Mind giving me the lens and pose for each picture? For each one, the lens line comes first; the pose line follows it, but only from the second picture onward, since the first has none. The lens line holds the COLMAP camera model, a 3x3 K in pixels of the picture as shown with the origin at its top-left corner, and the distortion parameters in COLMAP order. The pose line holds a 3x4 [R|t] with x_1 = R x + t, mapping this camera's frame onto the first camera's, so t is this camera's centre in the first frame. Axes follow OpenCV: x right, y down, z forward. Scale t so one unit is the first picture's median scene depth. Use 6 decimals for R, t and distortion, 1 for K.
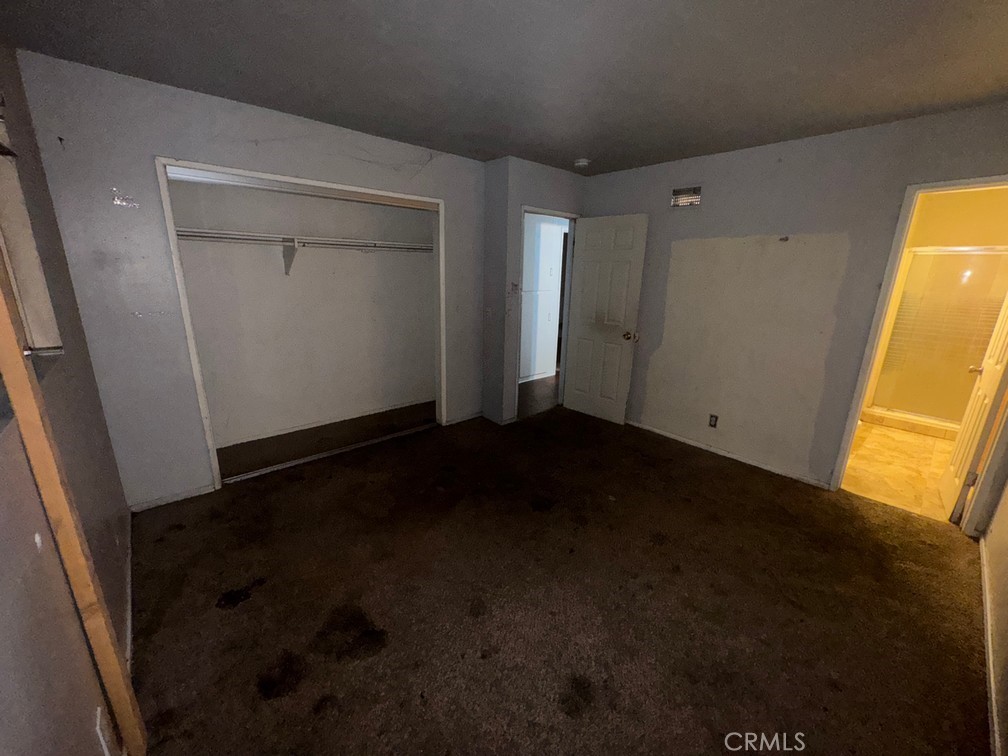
lens RADIAL K [[401.5, 0, 507.0], [0, 401.5, 378.3], [0, 0, 1]] dist [-0.005210, 0.001480]
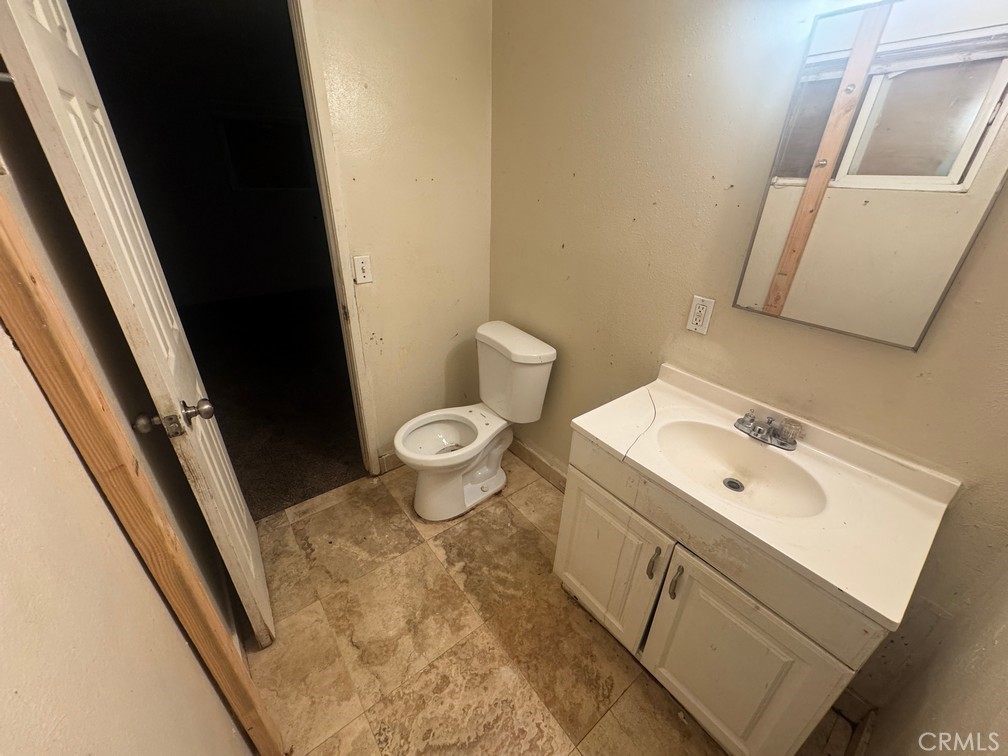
lens RADIAL K [[401.5, 0, 499.9], [0, 401.5, 376.6], [0, 0, 1]] dist [-0.005210, 0.001480]
pose [[-0.065473, 0.434068, -0.898498, 1.115269], [-0.288183, 0.853836, 0.433492, -0.211737], [0.955334, 0.287314, 0.069188, 0.898146]]
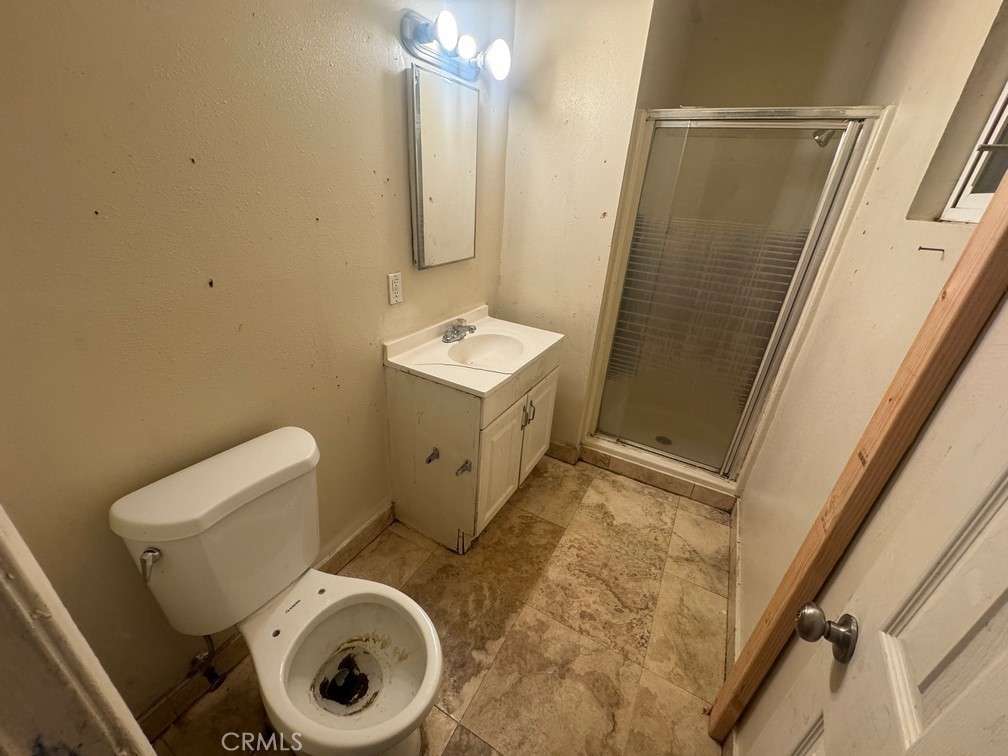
lens RADIAL K [[401.5, 0, 507.6], [0, 401.5, 376.1], [0, 0, 1]] dist [-0.005210, 0.001480]
pose [[0.939973, -0.113803, 0.321712, 0.736636], [0.050035, 0.978527, 0.199955, -0.145777], [-0.337560, -0.171855, 0.925483, 0.636773]]
